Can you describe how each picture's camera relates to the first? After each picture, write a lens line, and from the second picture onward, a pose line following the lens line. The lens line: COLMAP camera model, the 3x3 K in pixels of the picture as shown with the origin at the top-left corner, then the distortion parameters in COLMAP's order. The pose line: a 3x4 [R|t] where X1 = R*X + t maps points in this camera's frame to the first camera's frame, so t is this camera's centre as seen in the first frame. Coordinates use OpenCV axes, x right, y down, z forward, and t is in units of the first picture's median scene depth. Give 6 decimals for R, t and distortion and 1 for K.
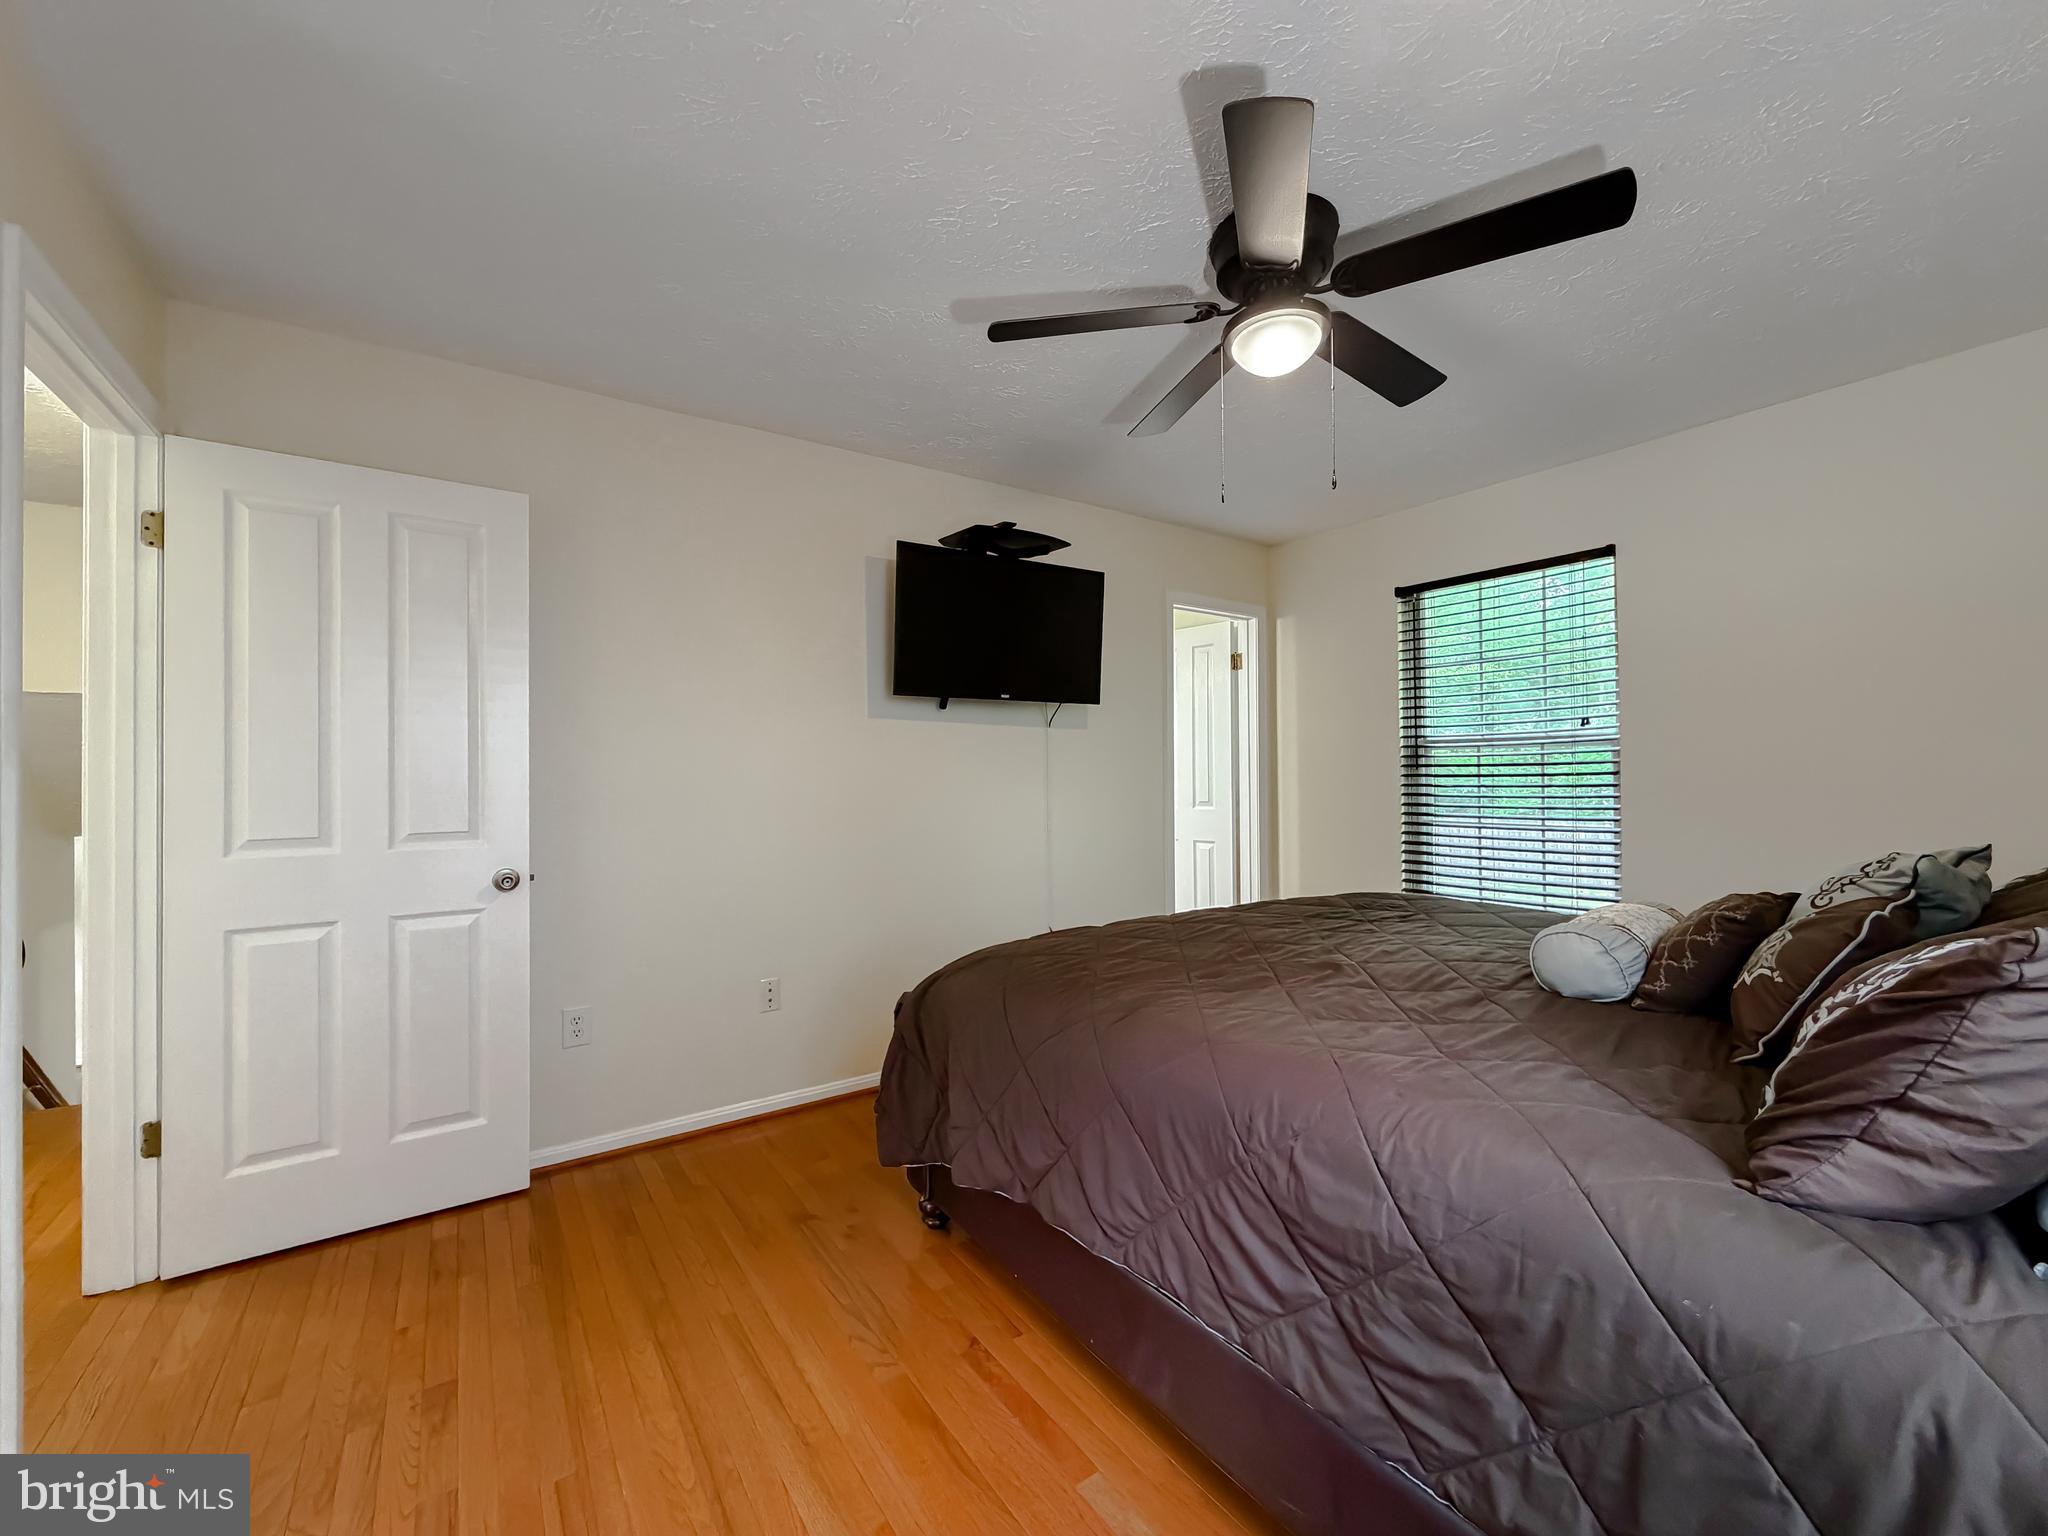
lens RADIAL K [[824.1, 0, 1014.0], [0, 824.1, 771.0], [0, 0, 1]] dist [-0.001049, -0.000205]
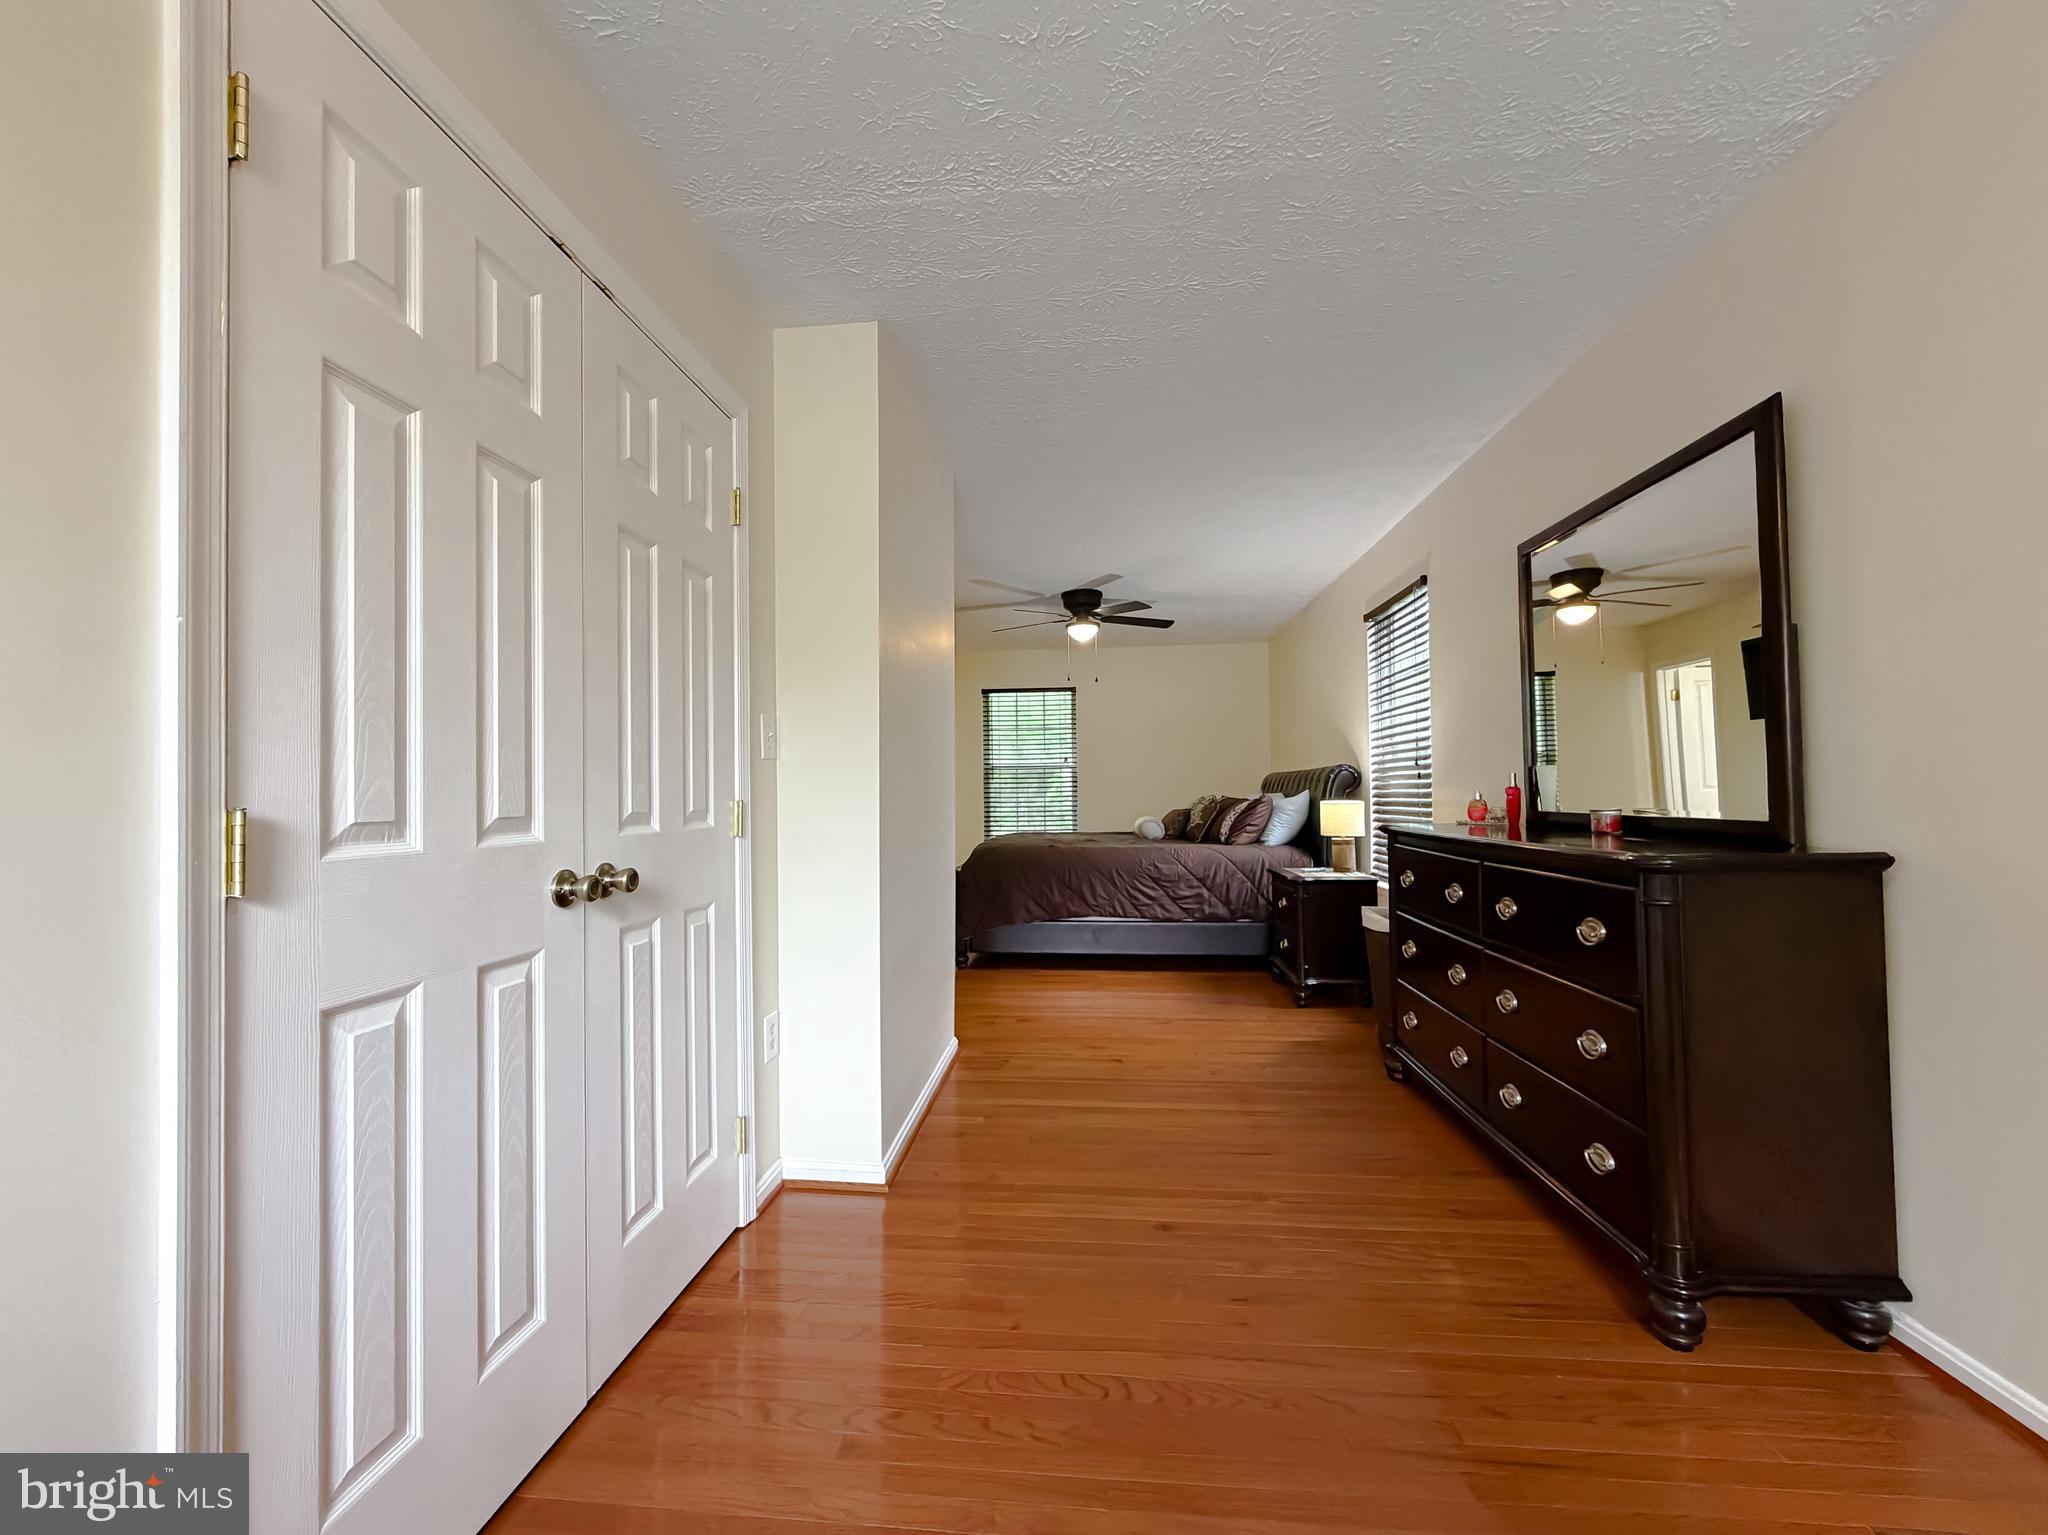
lens RADIAL K [[824.1, 0, 1014.0], [0, 824.1, 770.5], [0, 0, 1]] dist [-0.001049, -0.000205]
pose [[0.639054, 0.023257, 0.768810, -3.096136], [0.000678, 0.999525, -0.030800, 0.112528], [-0.769162, 0.020204, 0.638735, -1.043052]]
